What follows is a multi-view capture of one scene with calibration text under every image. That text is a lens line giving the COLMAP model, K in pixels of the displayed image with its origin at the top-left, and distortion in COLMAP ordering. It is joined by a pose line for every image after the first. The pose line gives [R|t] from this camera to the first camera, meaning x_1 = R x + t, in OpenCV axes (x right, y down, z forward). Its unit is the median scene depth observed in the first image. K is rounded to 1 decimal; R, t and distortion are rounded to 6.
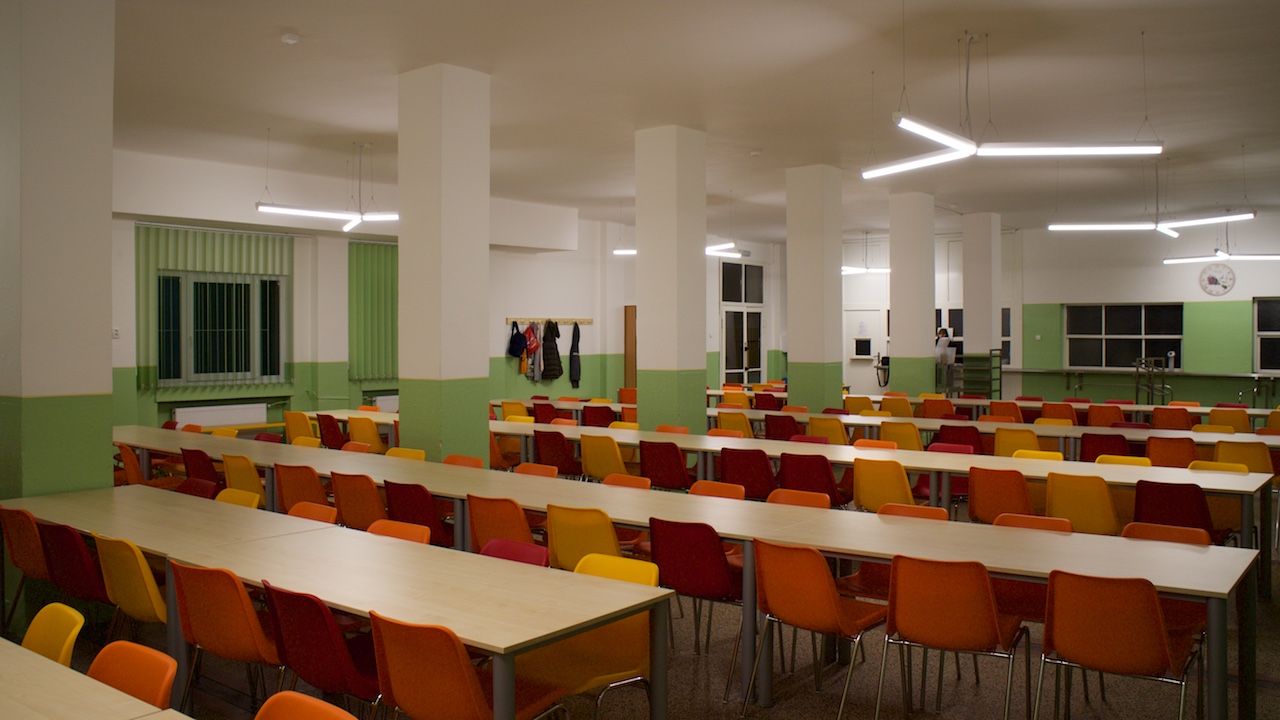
lens RADIAL K [[974.6, 0, 633.3], [0, 974.6, 354.2], [0, 0, 1]] dist [-0.109568, 0.003975]
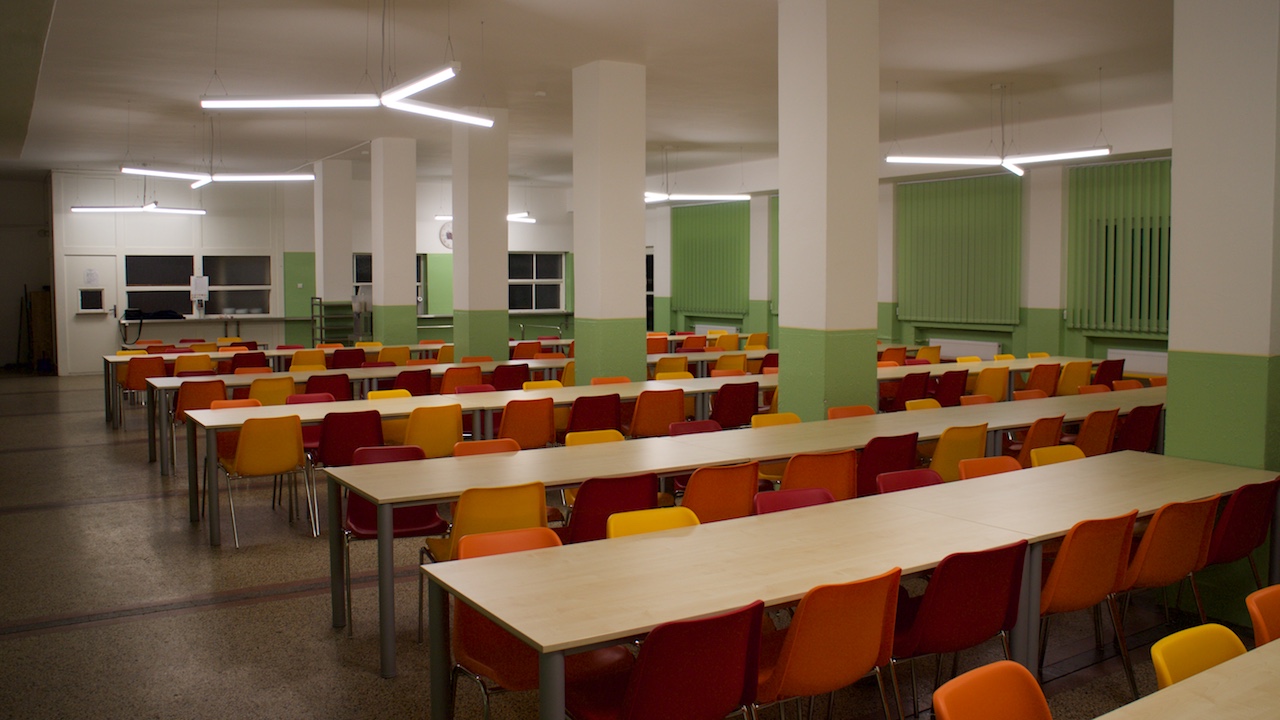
lens RADIAL K [[974.6, 0, 633.3], [0, 974.6, 354.2], [0, 0, 1]] dist [-0.109568, 0.003975]
pose [[0.349445, -0.068722, 0.934433, -0.462508], [0.018656, 0.997619, 0.066392, -0.006588], [-0.936771, -0.005768, 0.349895, 0.351182]]
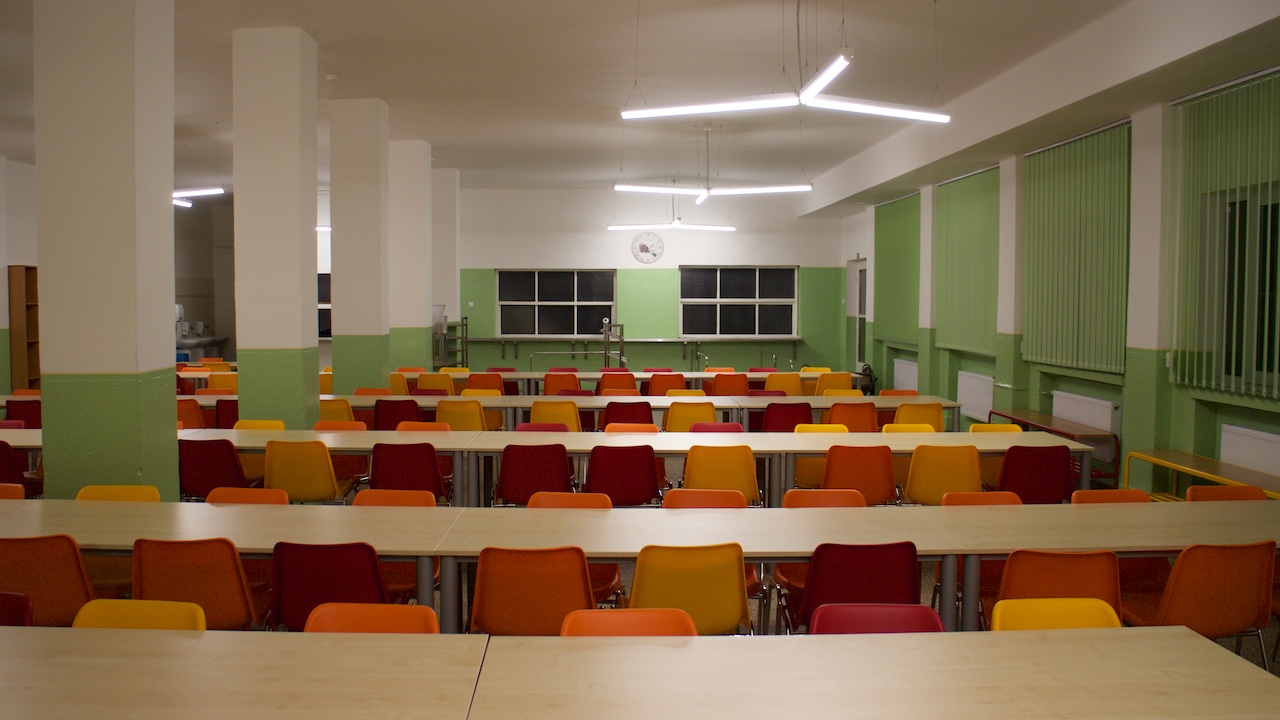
lens RADIAL K [[1069.0, 0, 640.0], [0, 1069.0, 360.0], [0, 0, 1]] dist [-0.109731, 0.005417]
pose [[0.799112, -0.030972, 0.600384, -0.089459], [0.010050, 0.999221, 0.038171, -0.001282], [-0.601098, -0.024469, 0.798801, 0.065204]]
